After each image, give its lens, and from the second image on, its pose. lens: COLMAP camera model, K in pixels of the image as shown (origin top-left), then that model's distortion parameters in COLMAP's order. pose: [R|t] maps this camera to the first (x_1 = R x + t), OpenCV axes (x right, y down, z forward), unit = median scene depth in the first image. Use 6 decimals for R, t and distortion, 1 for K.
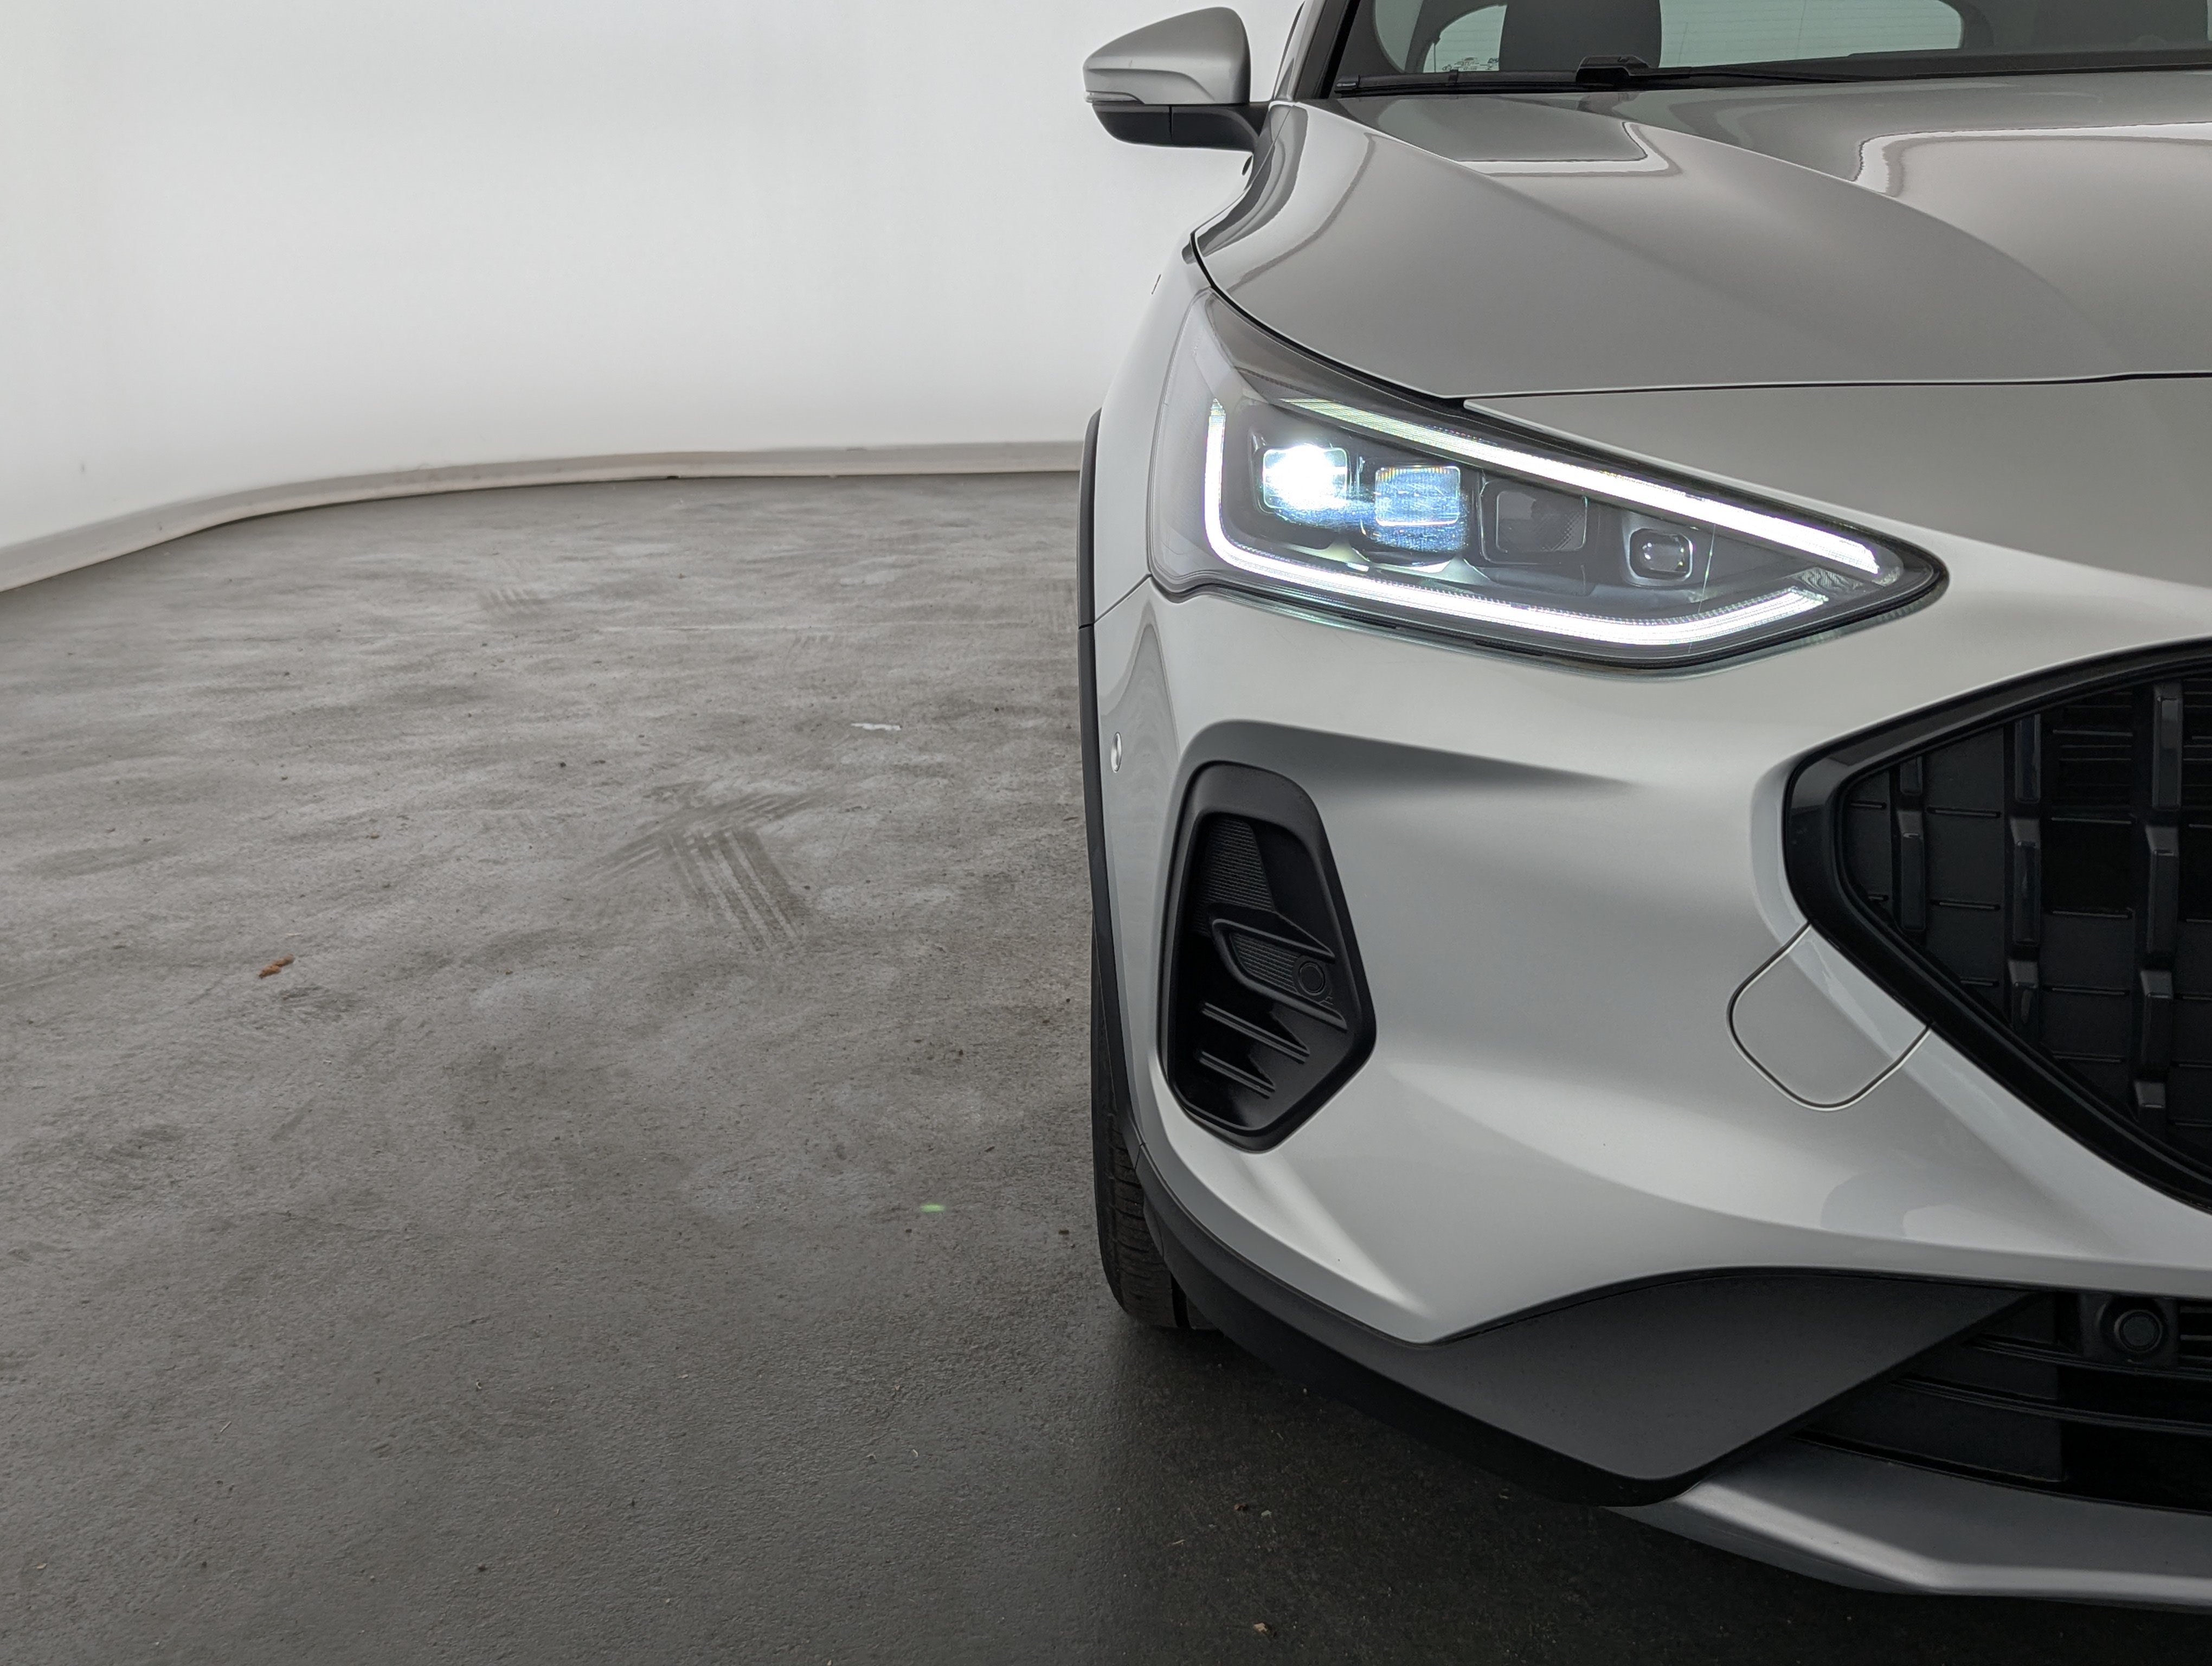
lens RADIAL K [[2257.8, 0, 1106.2], [0, 2257.8, 835.1], [0, 0, 1]] dist [0.030135, 0.000000]
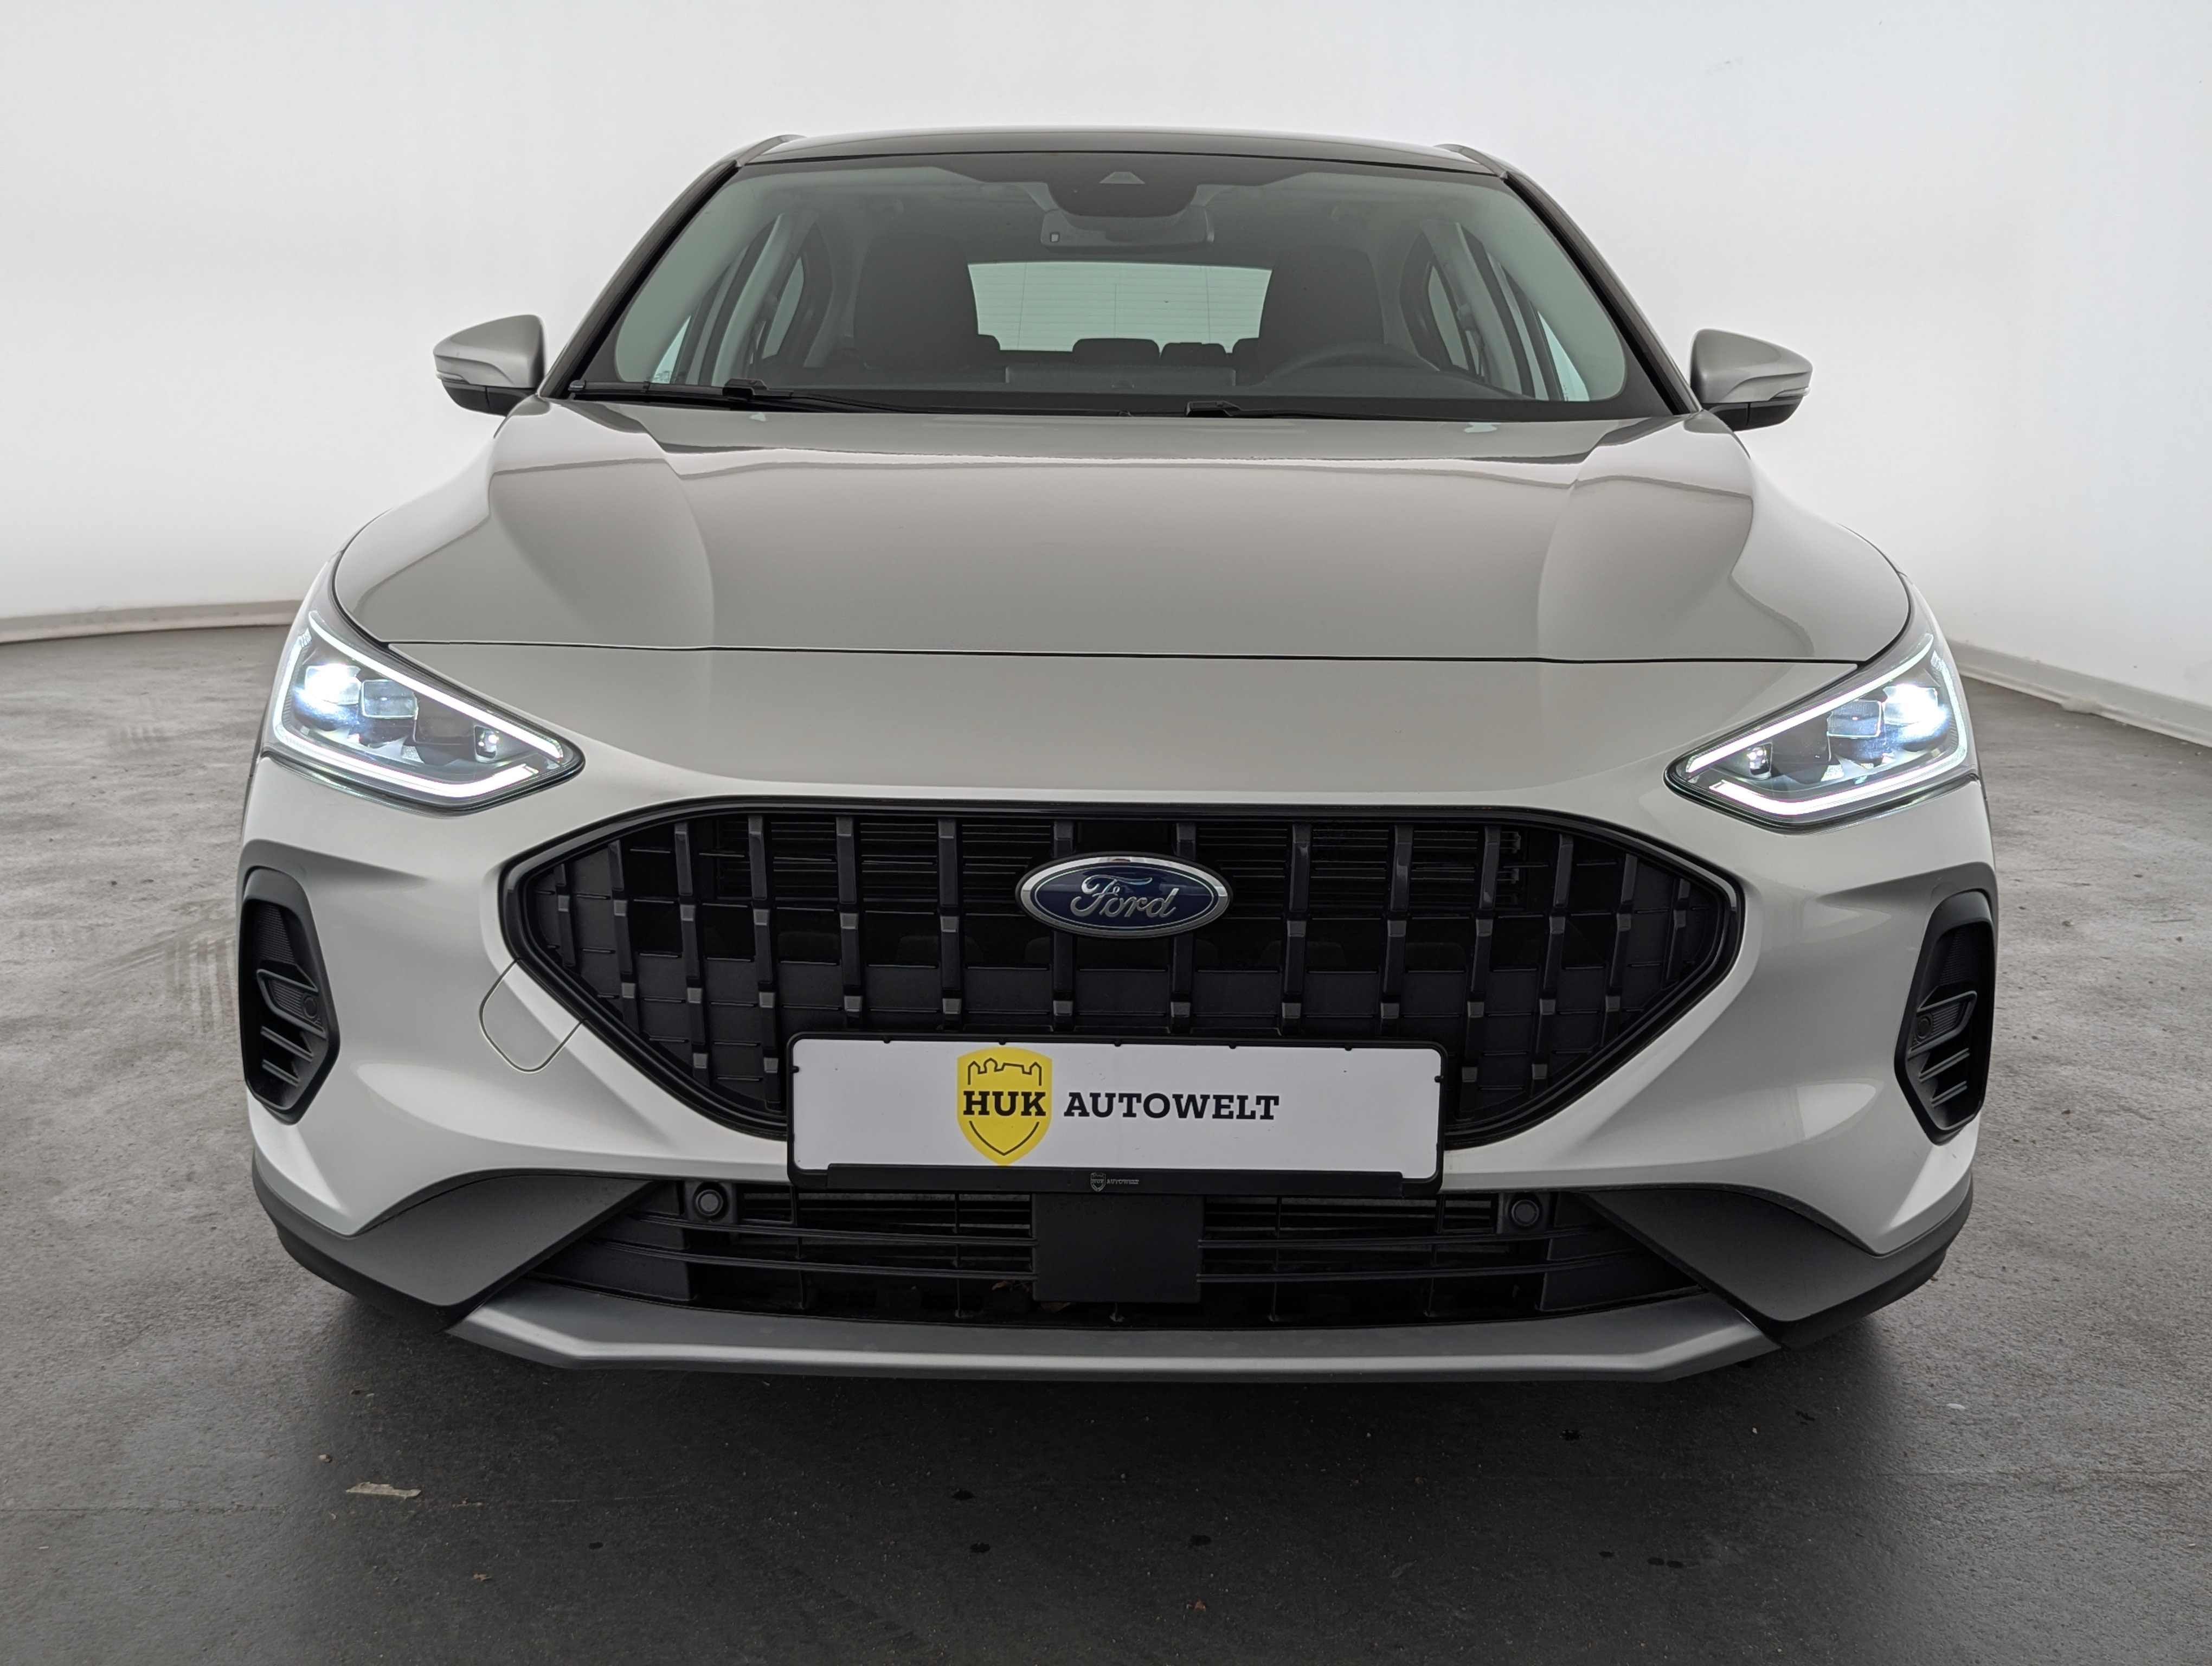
lens RADIAL K [[2257.8, 0, 1100.9], [0, 2257.8, 816.4], [0, 0, 1]] dist [0.030135, 0.000000]
pose [[0.996268, 0.012136, 0.085457, 0.483697], [-0.006193, 0.997565, -0.069469, 0.036437], [-0.086092, 0.068680, 0.993917, -0.591834]]
